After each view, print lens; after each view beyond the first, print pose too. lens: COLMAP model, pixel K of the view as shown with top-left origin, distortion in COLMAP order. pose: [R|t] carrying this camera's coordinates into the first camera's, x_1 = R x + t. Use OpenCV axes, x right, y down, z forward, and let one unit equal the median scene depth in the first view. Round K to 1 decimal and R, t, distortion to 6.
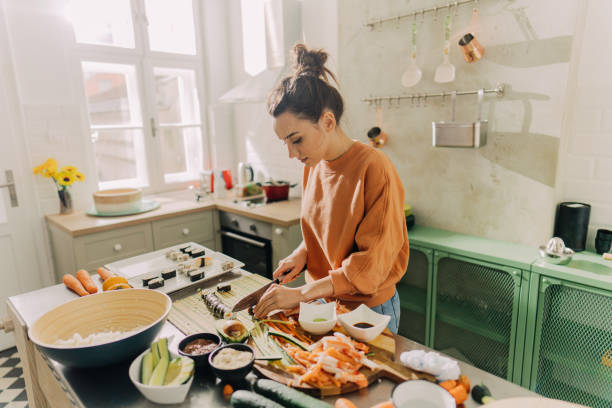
lens RADIAL K [[400.8, 0, 306.0], [0, 400.8, 204.0], [0, 0, 1]] dist [0.021487, 0.004056]
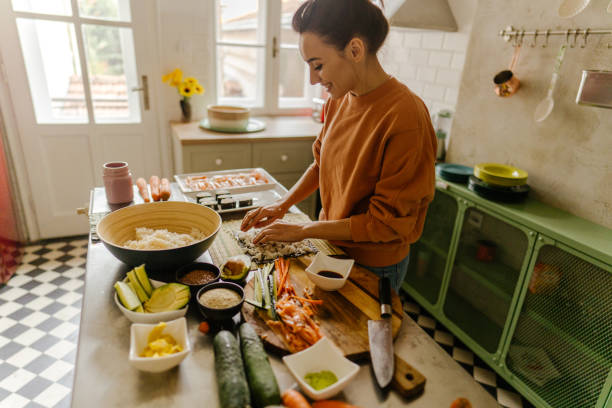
lens RADIAL K [[400.8, 0, 306.0], [0, 400.8, 204.0], [0, 0, 1]] dist [0.021487, 0.004056]
pose [[0.931167, 0.207822, -0.299565, 0.085501], [-0.157398, 0.970268, 0.183863, -0.014496], [0.328869, -0.124056, 0.936192, 0.064342]]
